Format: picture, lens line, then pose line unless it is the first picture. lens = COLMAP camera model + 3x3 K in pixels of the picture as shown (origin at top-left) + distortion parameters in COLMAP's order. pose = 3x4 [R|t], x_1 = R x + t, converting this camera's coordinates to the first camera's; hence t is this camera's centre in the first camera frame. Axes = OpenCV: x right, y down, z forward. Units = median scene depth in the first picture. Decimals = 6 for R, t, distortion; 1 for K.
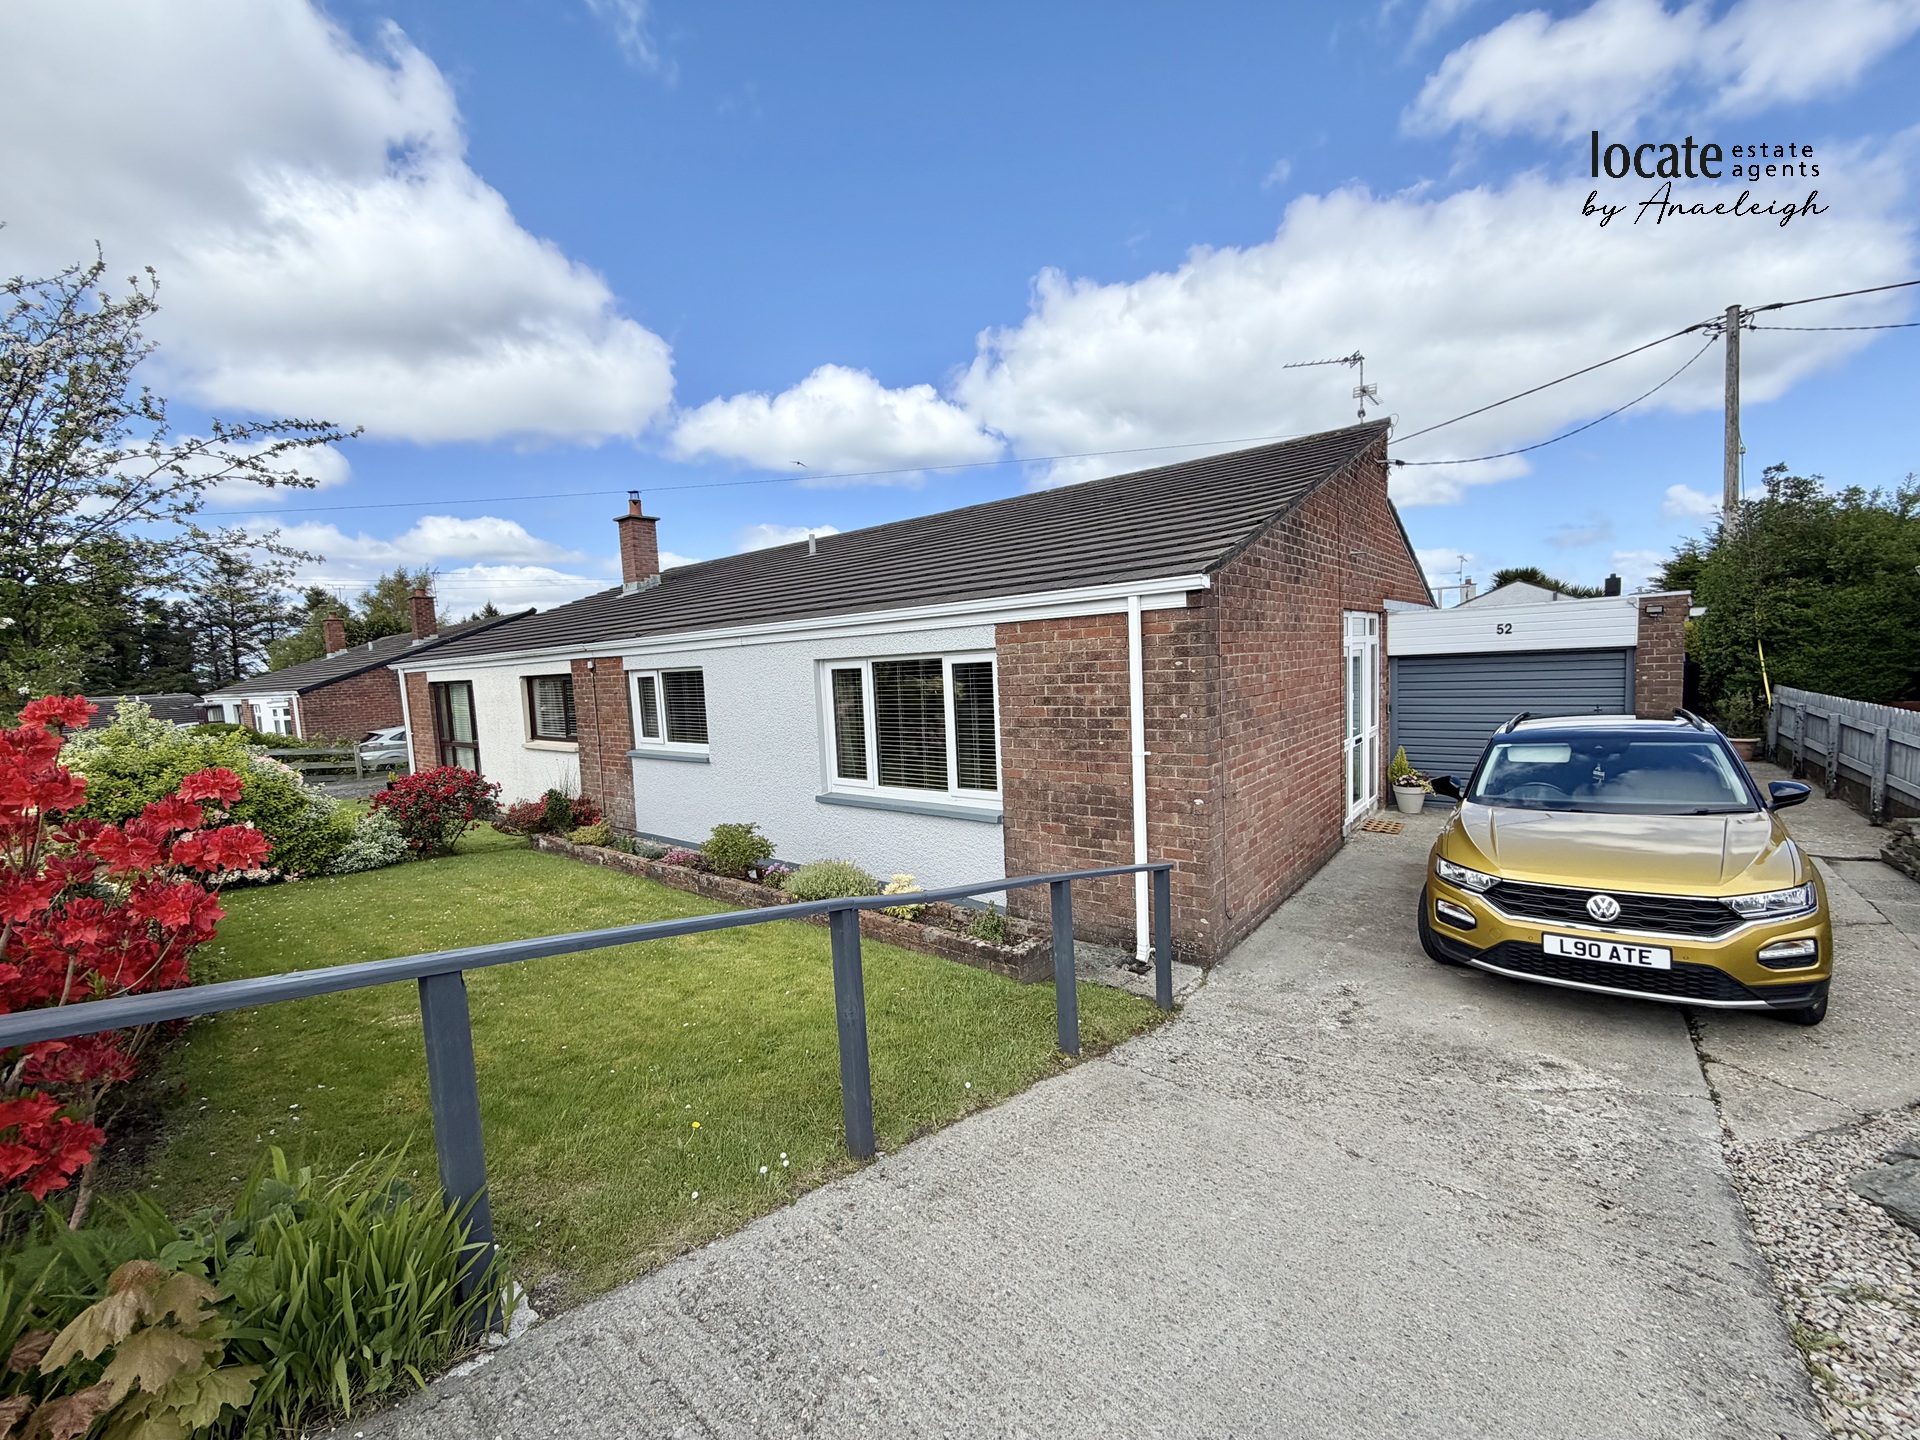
lens RADIAL K [[765.2, 0, 957.1], [0, 765.2, 728.7], [0, 0, 1]] dist [-0.002613, 0.000477]
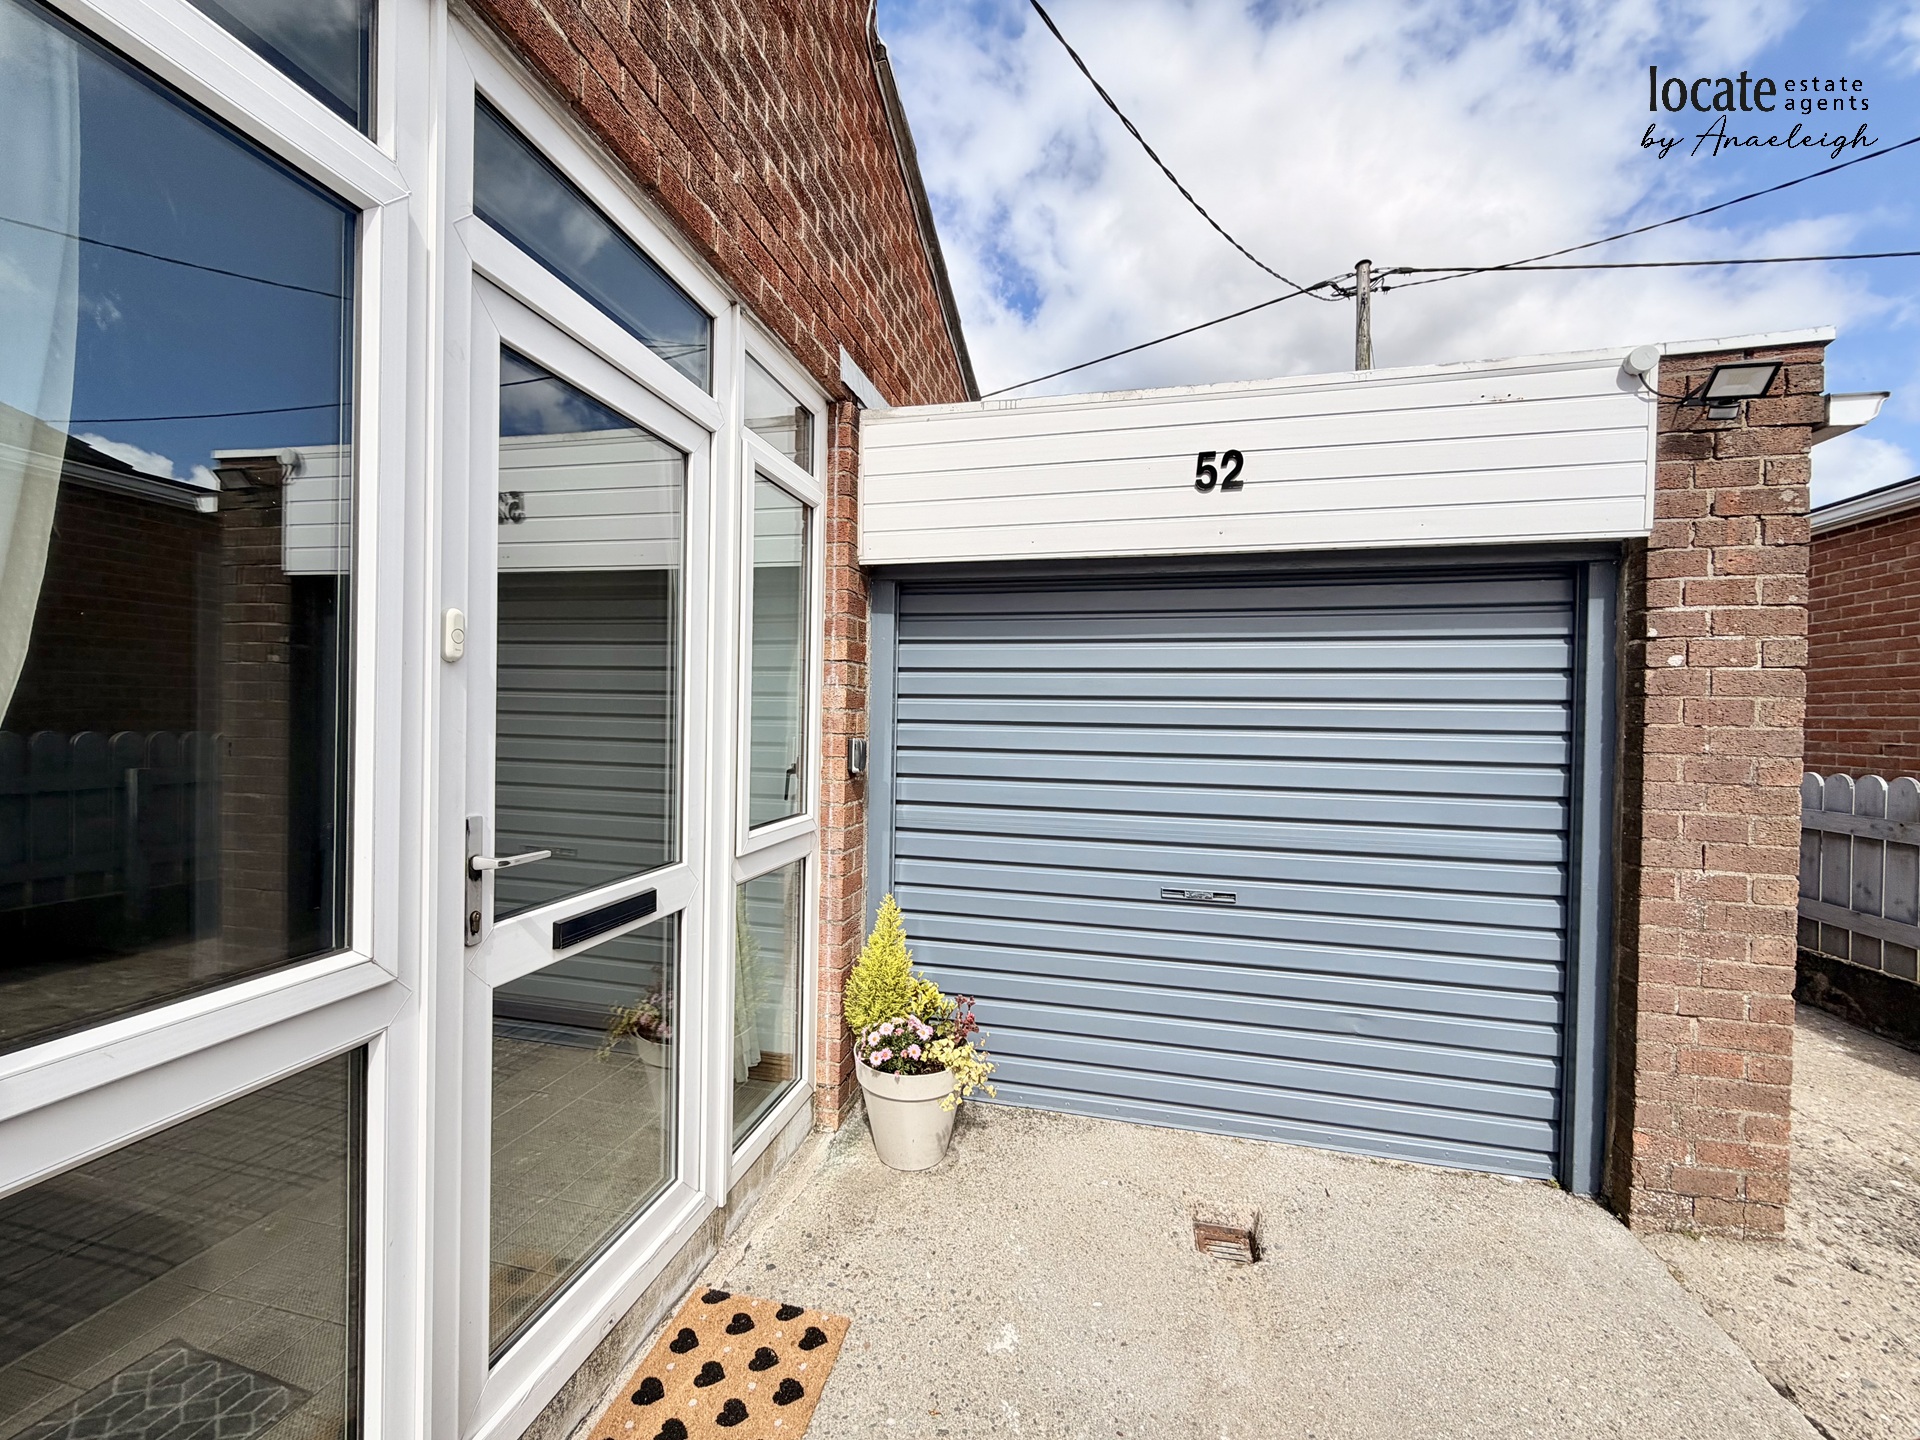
lens RADIAL K [[765.2, 0, 957.4], [0, 765.2, 724.2], [0, 0, 1]] dist [-0.002613, 0.000477]
pose [[0.892332, 0.067630, 0.446284, 0.780469], [-0.026376, 0.994835, -0.098020, -0.017788], [-0.450608, 0.075696, 0.889507, 1.219224]]
